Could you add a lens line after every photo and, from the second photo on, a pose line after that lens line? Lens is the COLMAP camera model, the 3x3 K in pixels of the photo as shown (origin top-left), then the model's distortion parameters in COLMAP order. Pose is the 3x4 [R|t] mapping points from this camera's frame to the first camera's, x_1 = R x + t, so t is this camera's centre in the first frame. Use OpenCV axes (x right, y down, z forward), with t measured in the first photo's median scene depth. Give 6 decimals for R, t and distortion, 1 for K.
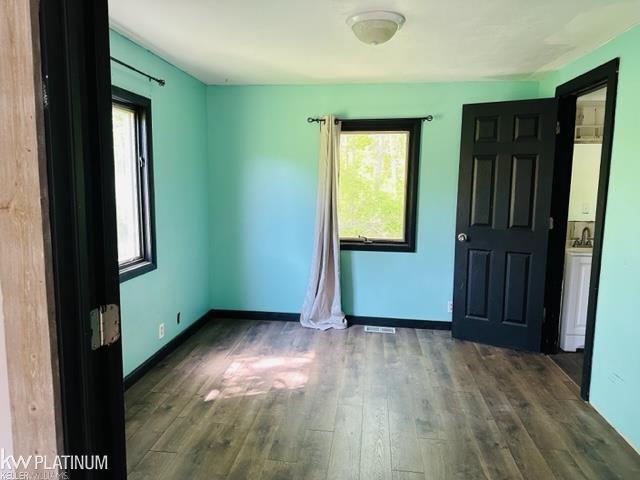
lens RADIAL K [[454.4, 0, 320.0], [0, 454.4, 240.0], [0, 0, 1]] dist [0.120510, -0.156514]
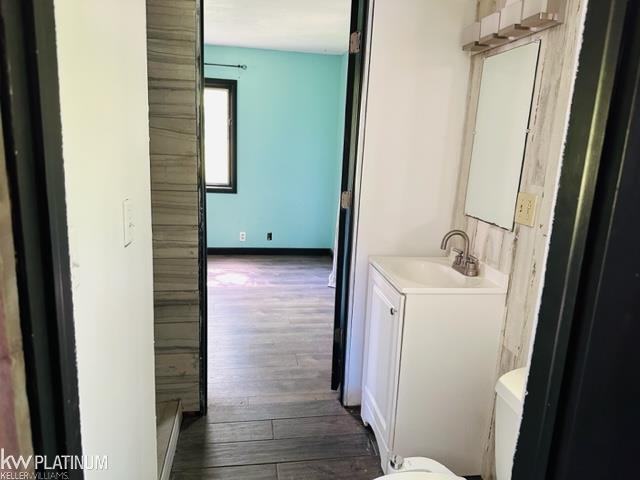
lens RADIAL K [[454.4, 0, 320.0], [0, 454.4, 240.0], [0, 0, 1]] dist [0.120510, -0.156514]
pose [[0.240690, 0.198352, -0.950118, 1.082933], [-0.163896, 0.973145, 0.161640, -0.072210], [0.956664, 0.116816, 0.266736, 0.796795]]
